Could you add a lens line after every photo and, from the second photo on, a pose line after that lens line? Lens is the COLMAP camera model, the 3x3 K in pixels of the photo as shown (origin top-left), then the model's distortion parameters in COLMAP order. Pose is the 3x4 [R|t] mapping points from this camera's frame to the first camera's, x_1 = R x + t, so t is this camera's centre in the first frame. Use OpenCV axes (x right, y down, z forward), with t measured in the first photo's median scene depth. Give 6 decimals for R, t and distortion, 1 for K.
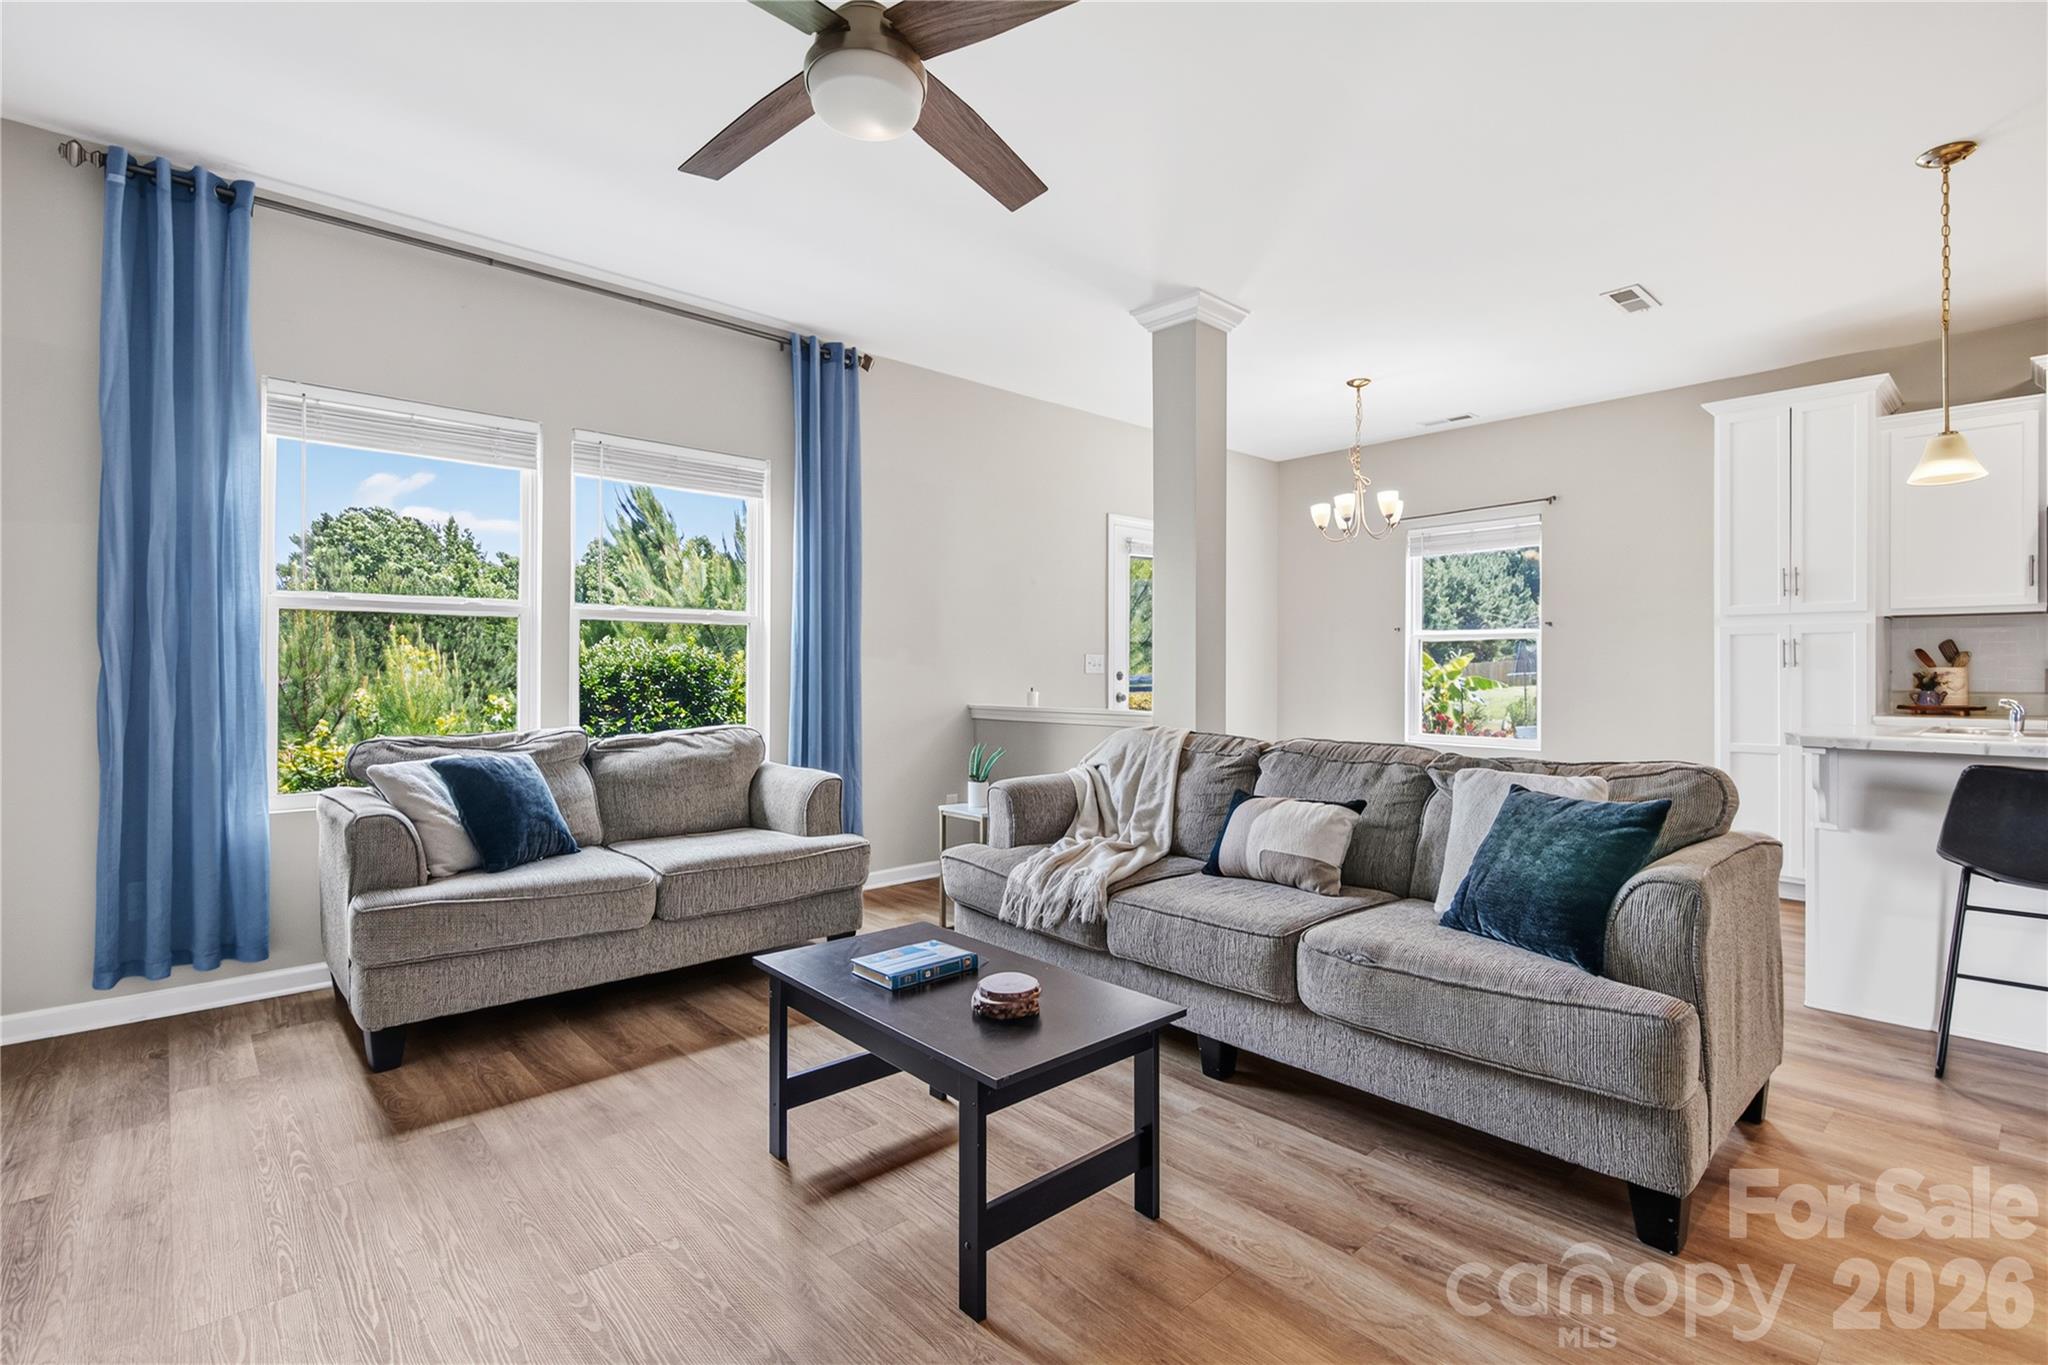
lens RADIAL K [[950.0, 0, 1056.3], [0, 950.0, 654.7], [0, 0, 1]] dist [0.003834, -0.002446]
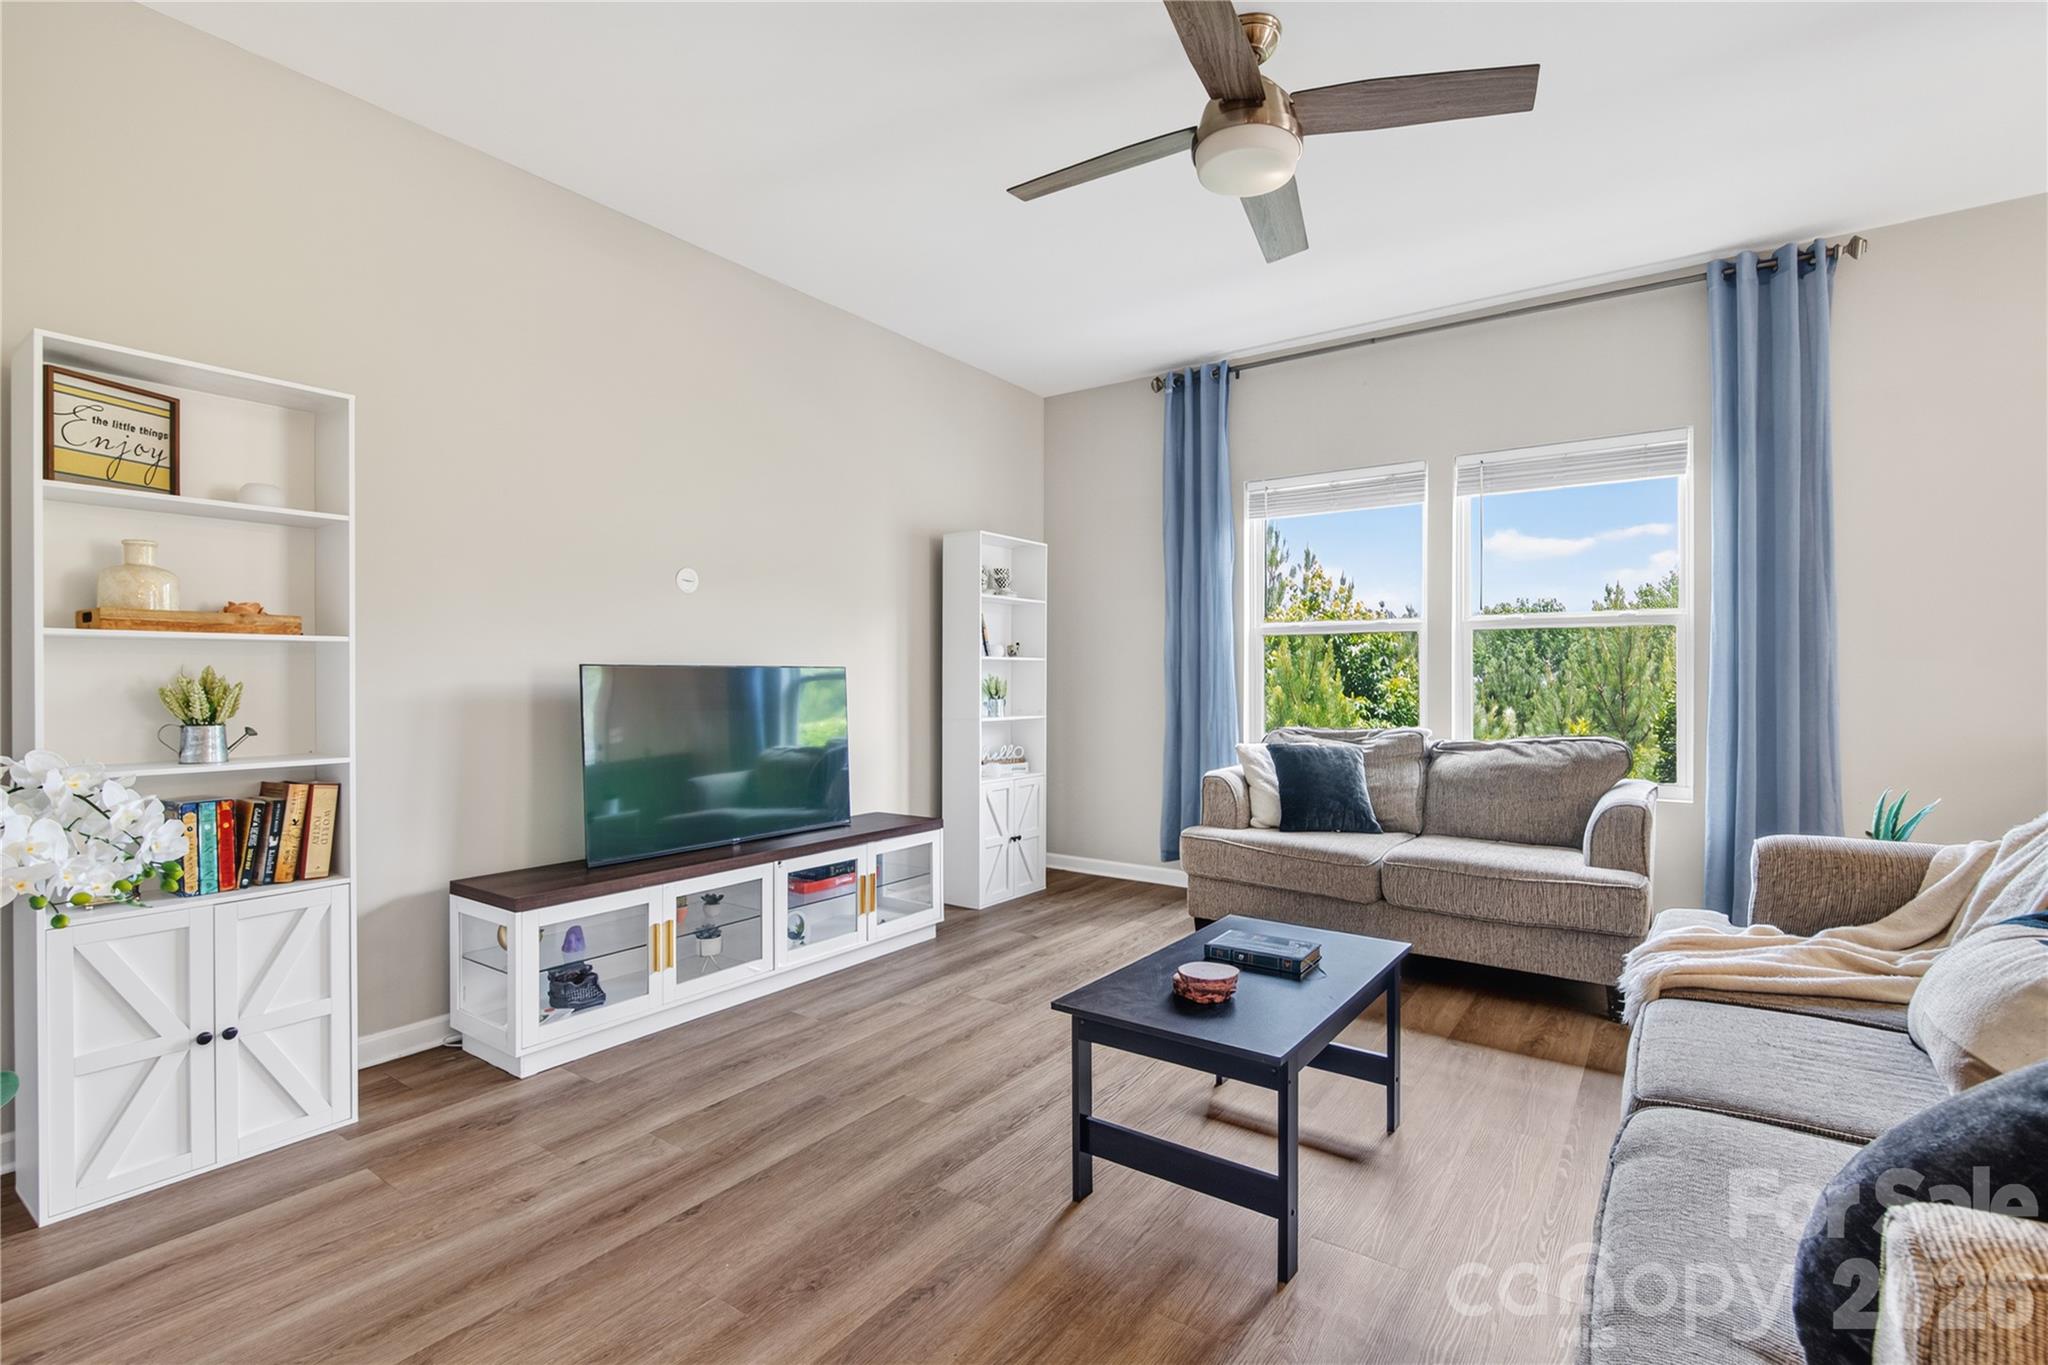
lens RADIAL K [[950.0, 0, 1022.5], [0, 950.0, 692.3], [0, 0, 1]] dist [0.003834, -0.002446]
pose [[0.189911, 0.011434, -0.981735, 0.476599], [0.016755, 0.999749, 0.014885, 0.008456], [0.981658, -0.019276, 0.189672, 0.302239]]
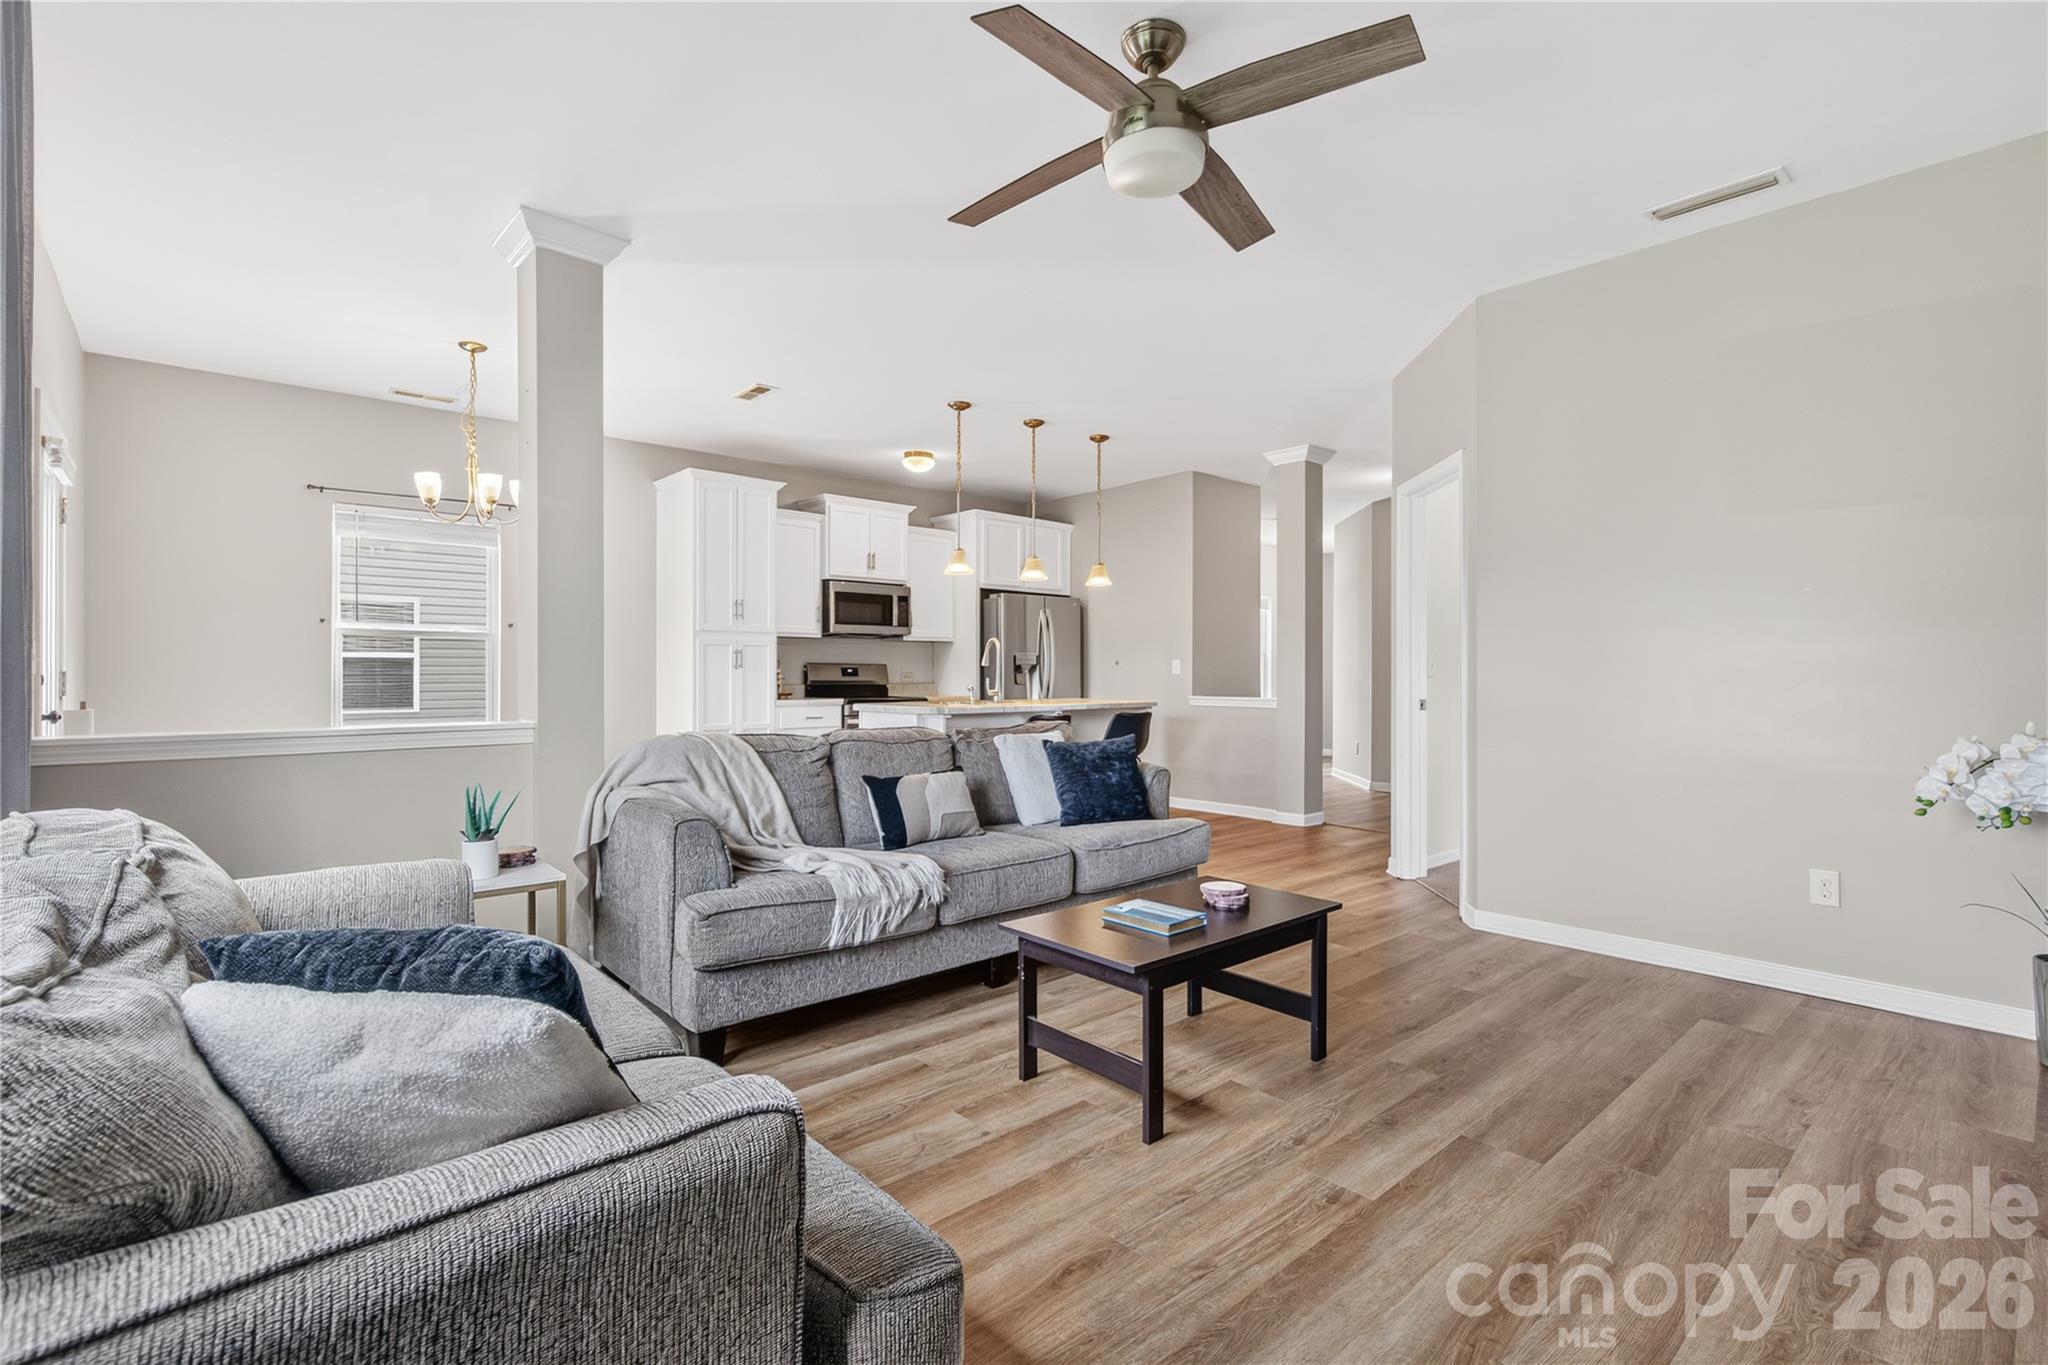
lens RADIAL K [[950.0, 0, 1006.2], [0, 950.0, 662.4], [0, 0, 1]] dist [0.003834, -0.002446]
pose [[0.043625, 0.008069, 0.999015, -0.768992], [-0.017332, 0.999823, -0.007319, 0.007937], [-0.998898, -0.016996, 0.043757, 0.641064]]
